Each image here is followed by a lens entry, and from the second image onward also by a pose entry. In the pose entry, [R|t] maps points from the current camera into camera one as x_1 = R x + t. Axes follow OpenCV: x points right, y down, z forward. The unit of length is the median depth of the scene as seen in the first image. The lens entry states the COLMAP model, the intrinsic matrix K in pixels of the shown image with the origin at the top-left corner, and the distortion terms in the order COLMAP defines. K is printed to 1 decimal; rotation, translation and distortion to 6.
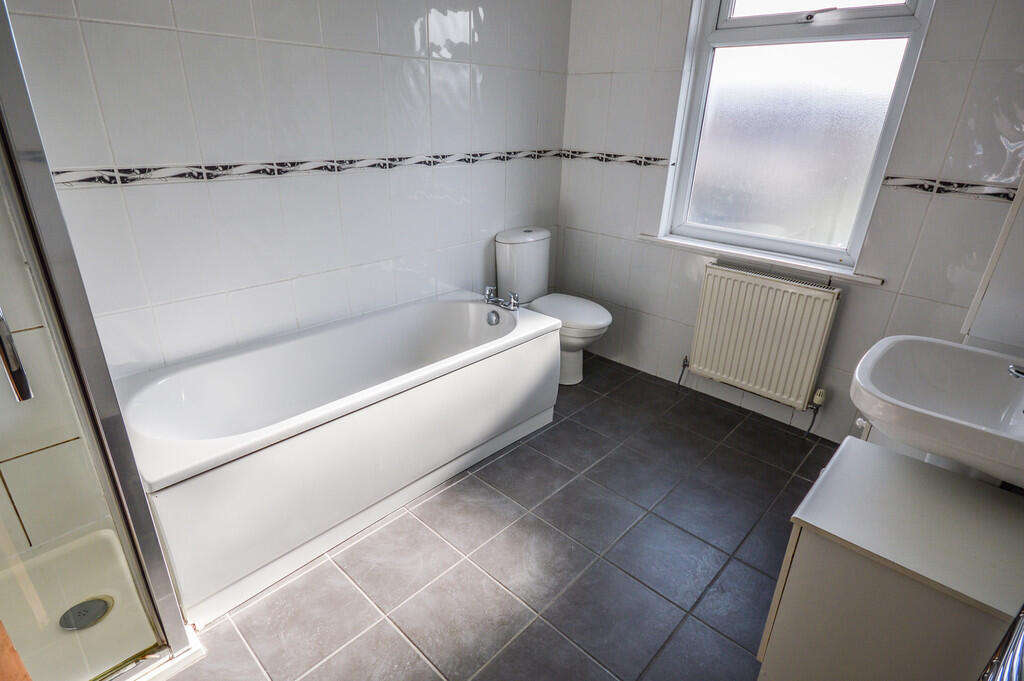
lens RADIAL K [[532.0, 0, 512.0], [0, 532.0, 340.5], [0, 0, 1]] dist [0.001411, 0.000969]
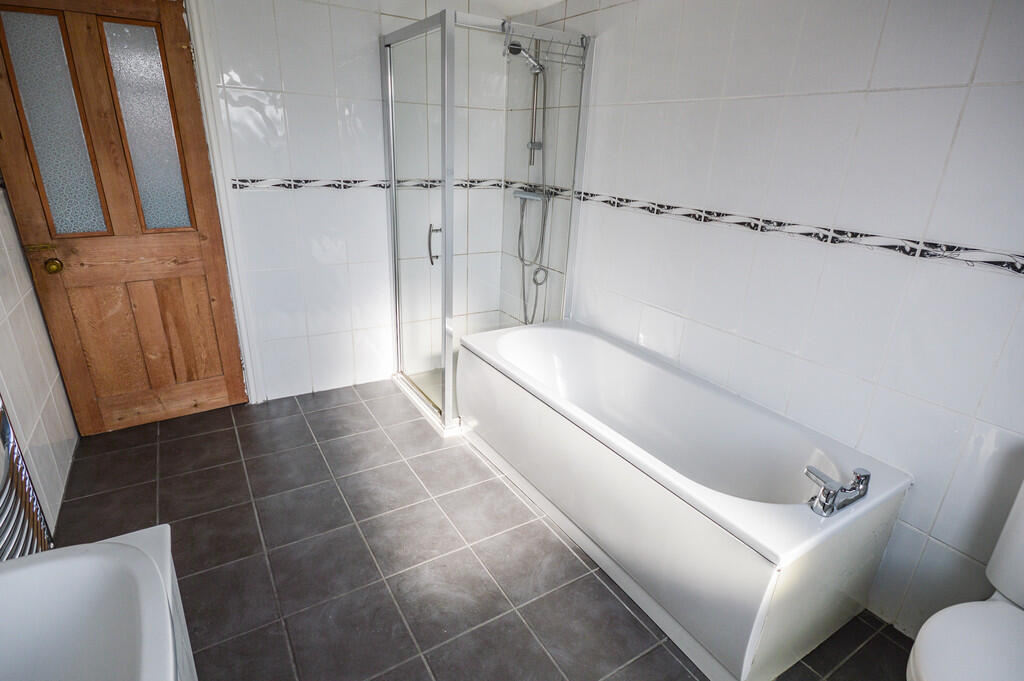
lens RADIAL K [[504.4, 0, 514.8], [0, 504.4, 351.6], [0, 0, 1]] dist [-0.036340, 0.000423]
pose [[-0.245554, 0.311904, -0.917834, 0.652630], [-0.429846, 0.813616, 0.391487, -0.332490], [0.868871, 0.490658, -0.065716, 0.873164]]
